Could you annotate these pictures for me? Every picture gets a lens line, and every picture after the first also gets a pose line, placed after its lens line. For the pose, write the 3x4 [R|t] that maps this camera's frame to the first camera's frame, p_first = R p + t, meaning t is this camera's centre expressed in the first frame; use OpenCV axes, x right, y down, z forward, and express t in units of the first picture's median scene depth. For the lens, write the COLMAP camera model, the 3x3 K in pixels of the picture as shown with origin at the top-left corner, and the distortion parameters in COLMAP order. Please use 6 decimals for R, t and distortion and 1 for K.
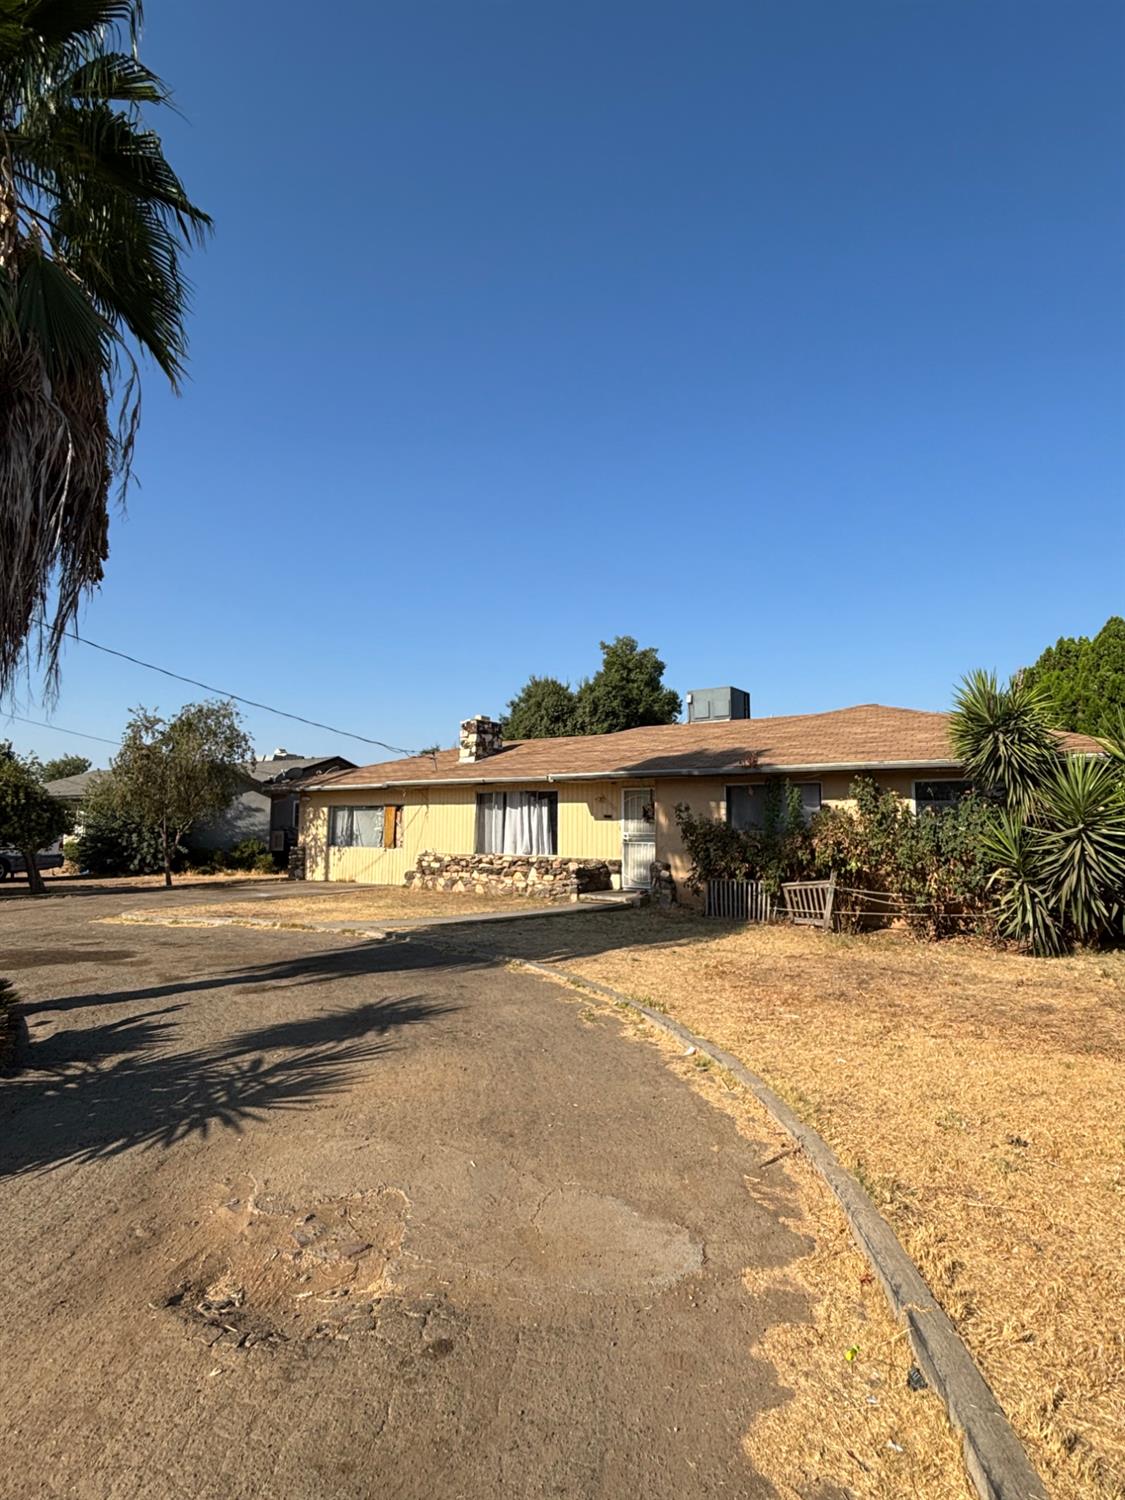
lens RADIAL K [[800.8, 0, 569.8], [0, 800.8, 743.3], [0, 0, 1]] dist [-0.008028, -0.007081]
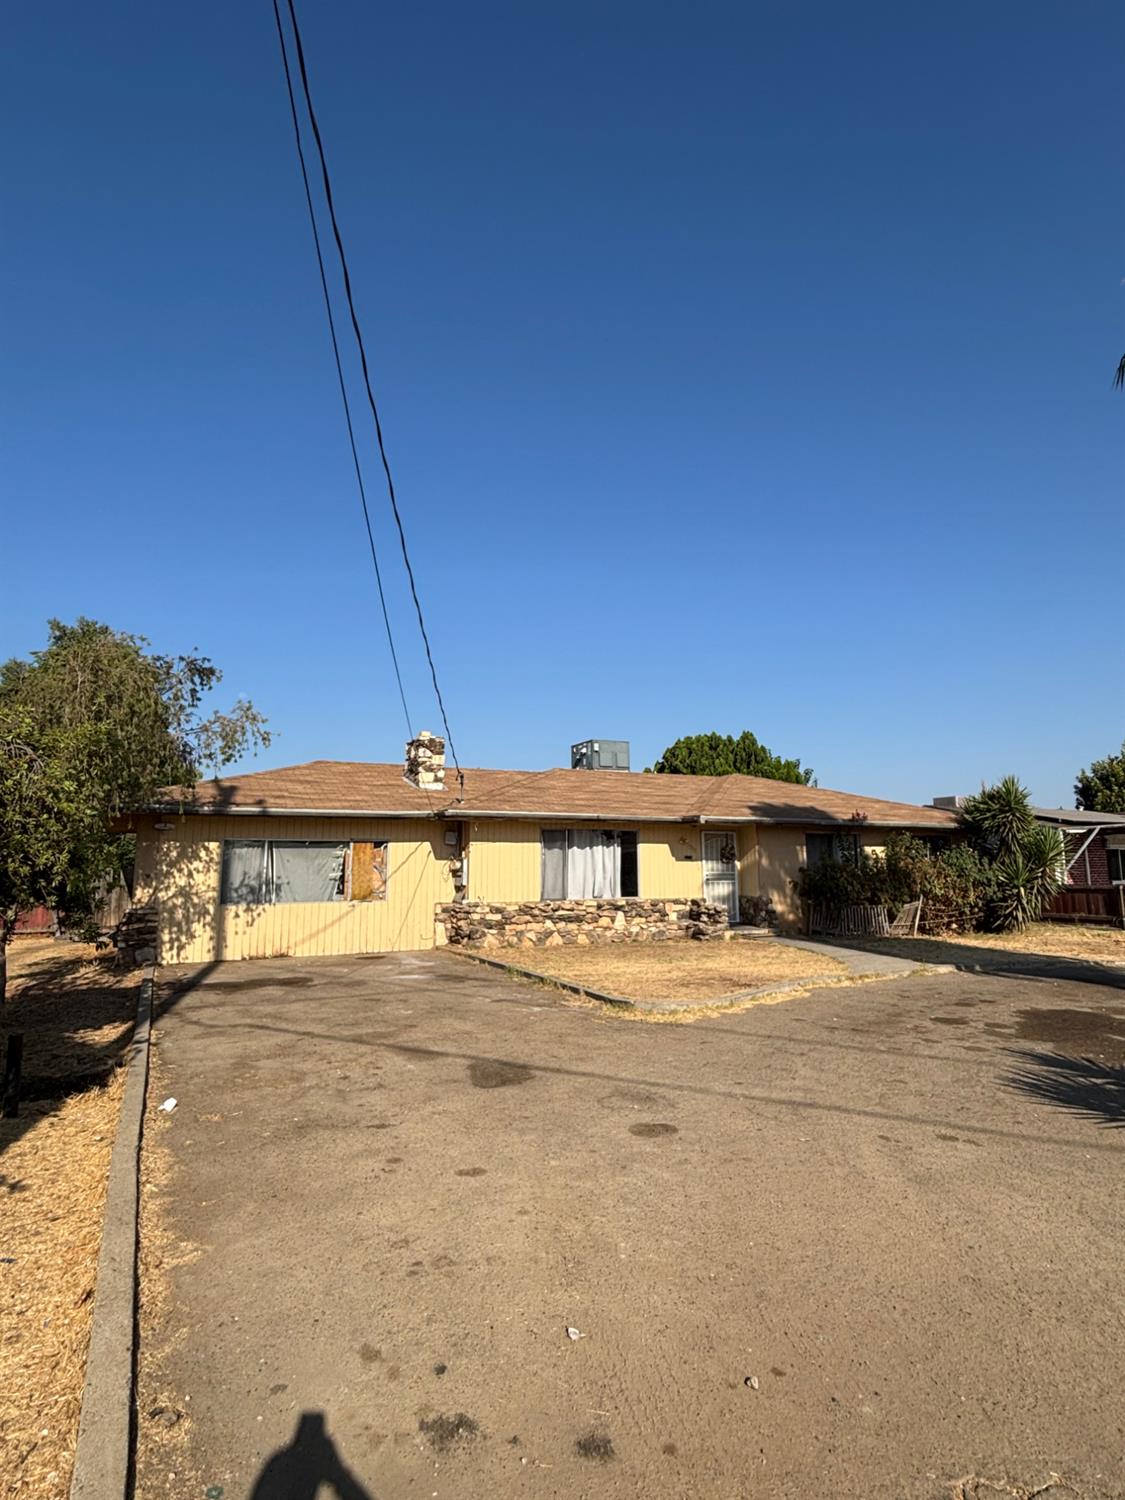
lens RADIAL K [[800.8, 0, 566.8], [0, 800.8, 755.5], [0, 0, 1]] dist [-0.008028, -0.007081]
pose [[0.483923, 0.114658, 0.867567, -0.863310], [-0.080860, 0.992997, -0.086132, 0.054977], [-0.871367, -0.028470, 0.489805, 0.557394]]
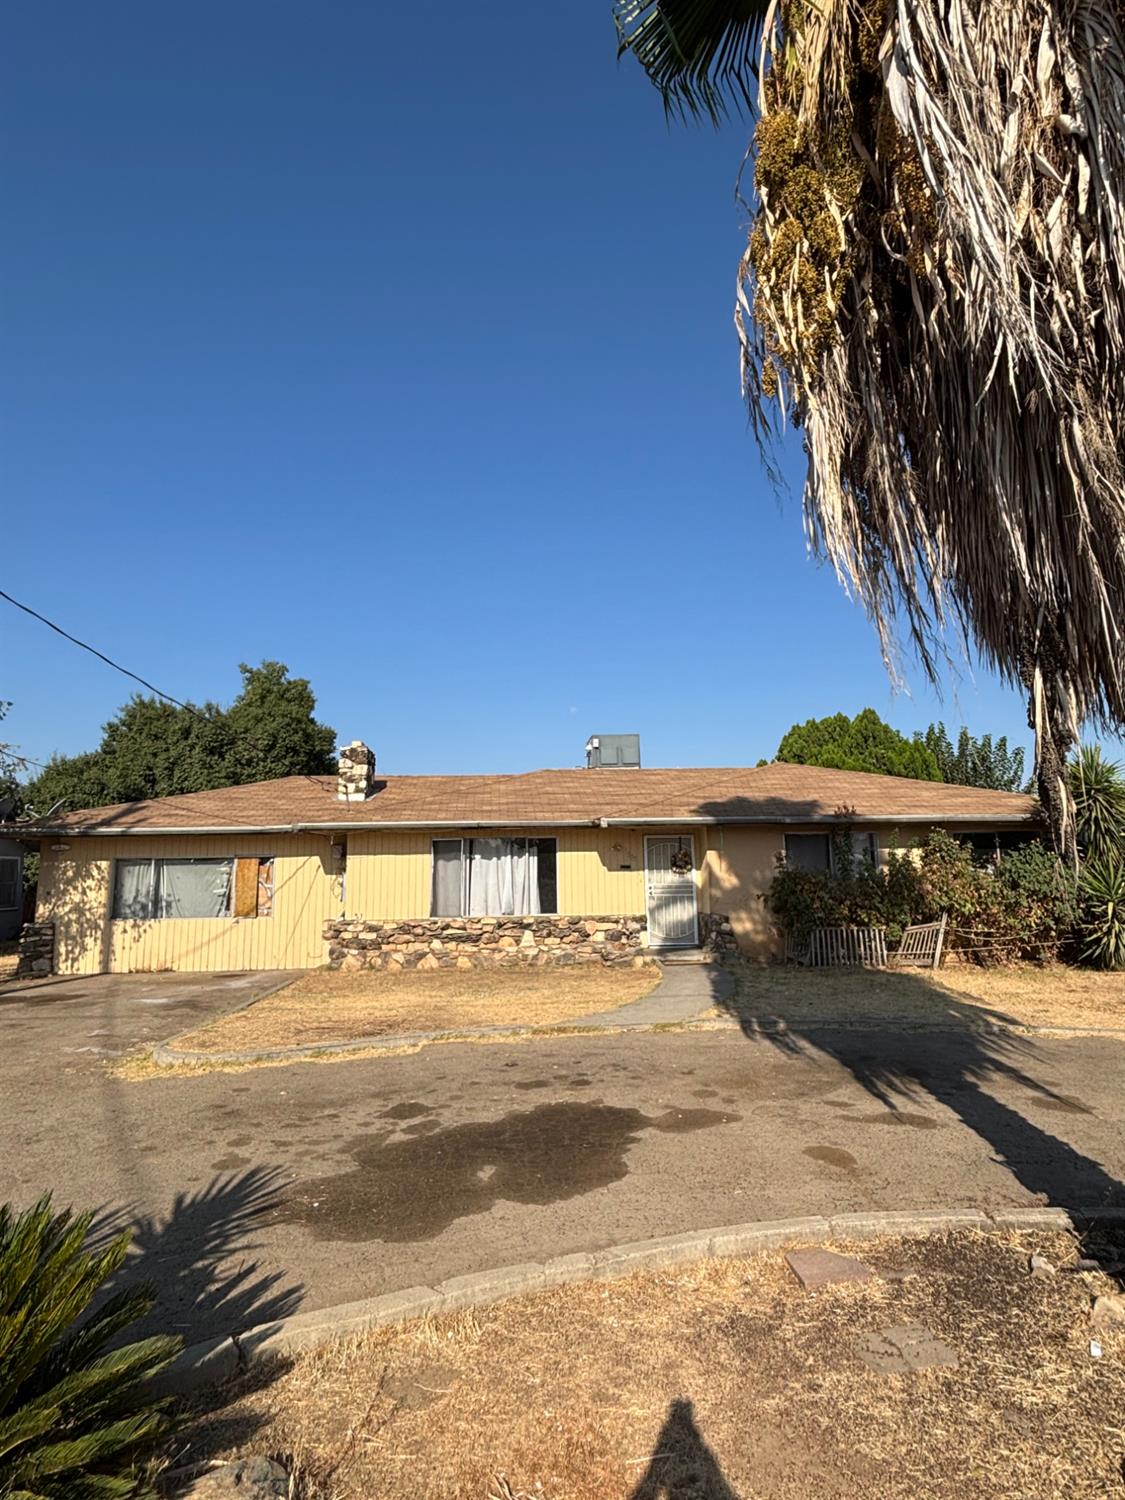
lens RADIAL K [[800.8, 0, 572.6], [0, 800.8, 754.9], [0, 0, 1]] dist [-0.008028, -0.007081]
pose [[0.780503, 0.074308, 0.620720, -0.505028], [-0.043199, 0.996948, -0.065028, 0.023986], [-0.623658, 0.023941, 0.781331, 0.296341]]
